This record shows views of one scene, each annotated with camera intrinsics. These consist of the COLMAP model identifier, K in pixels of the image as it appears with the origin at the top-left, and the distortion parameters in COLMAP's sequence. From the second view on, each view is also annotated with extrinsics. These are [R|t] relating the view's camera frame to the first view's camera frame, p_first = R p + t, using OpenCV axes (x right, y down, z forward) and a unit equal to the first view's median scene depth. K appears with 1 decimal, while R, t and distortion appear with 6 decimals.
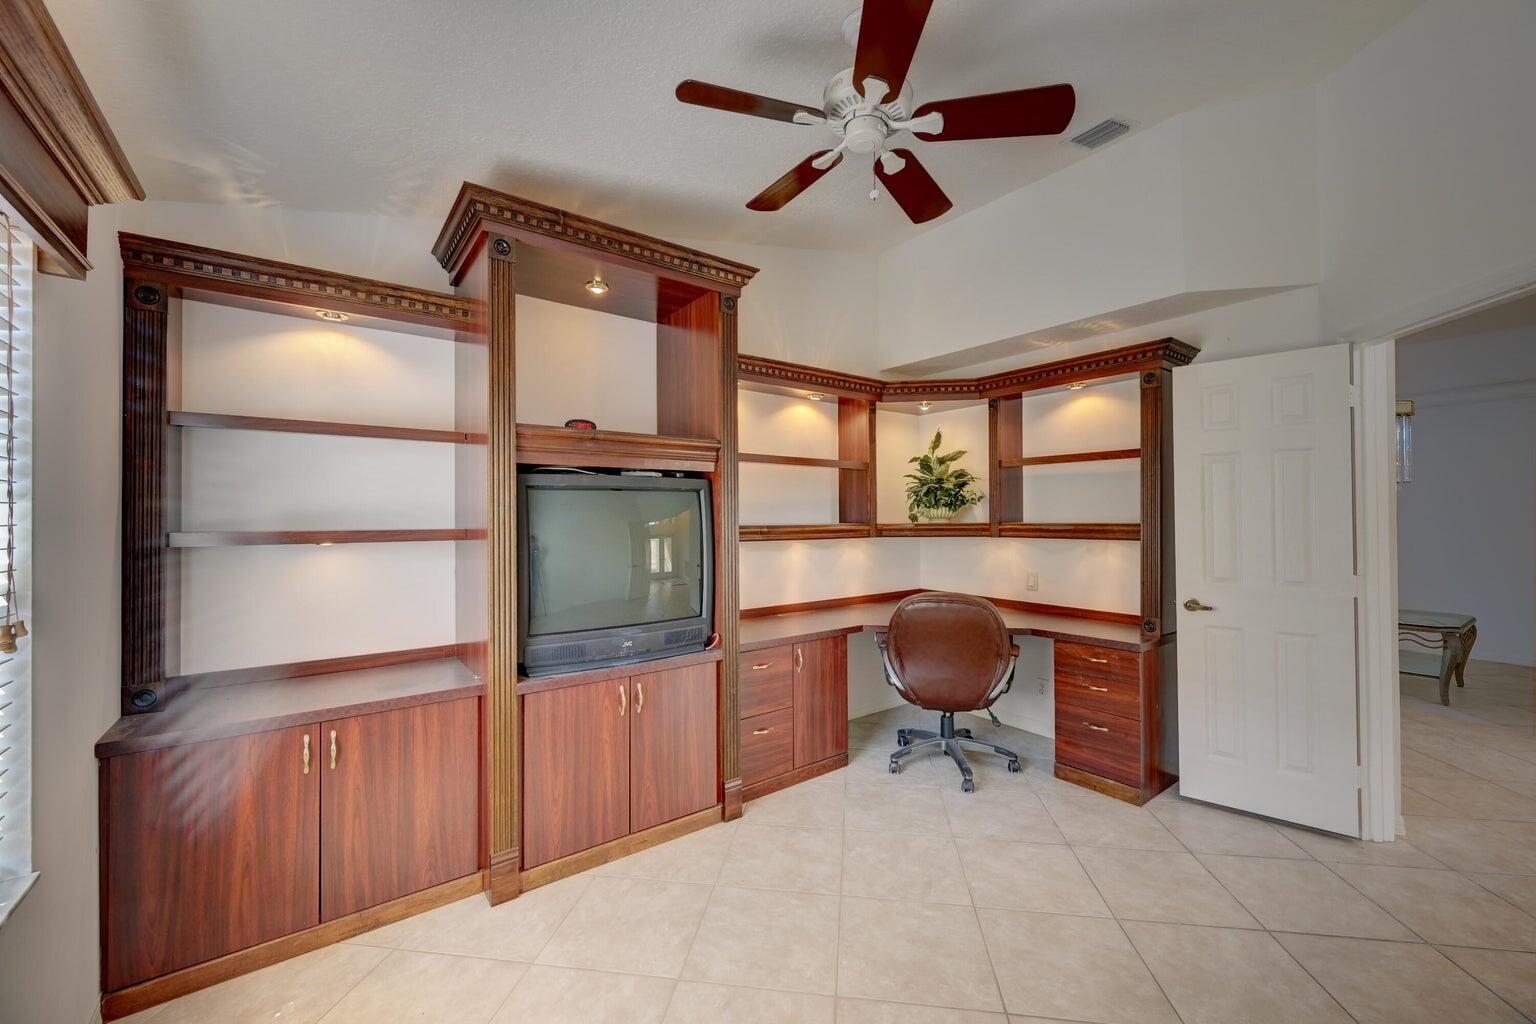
lens RADIAL K [[608.4, 0, 769.7], [0, 608.4, 511.3], [0, 0, 1]] dist [0.003612, 0.000125]
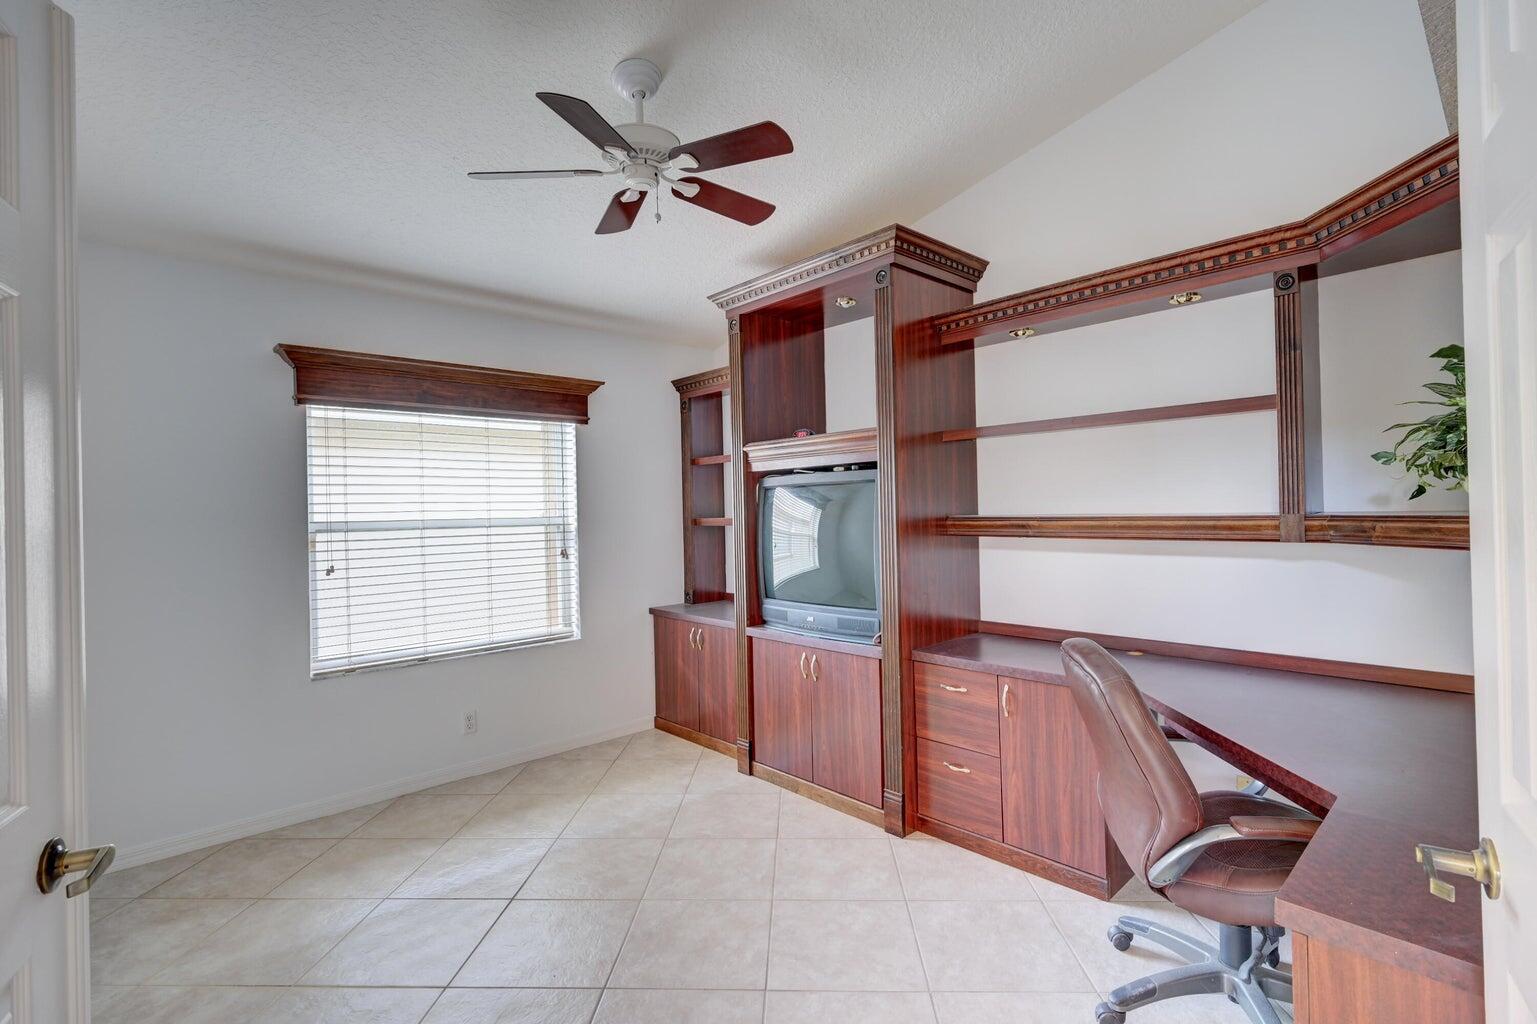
lens RADIAL K [[696.8, 0, 769.6], [0, 696.8, 510.1], [0, 0, 1]] dist [0.000747, 0.000527]
pose [[0.098973, -0.000521, -0.995090, 1.087706], [0.029434, 0.999564, 0.002404, 0.005444], [0.994655, -0.029527, 0.098945, 0.804528]]
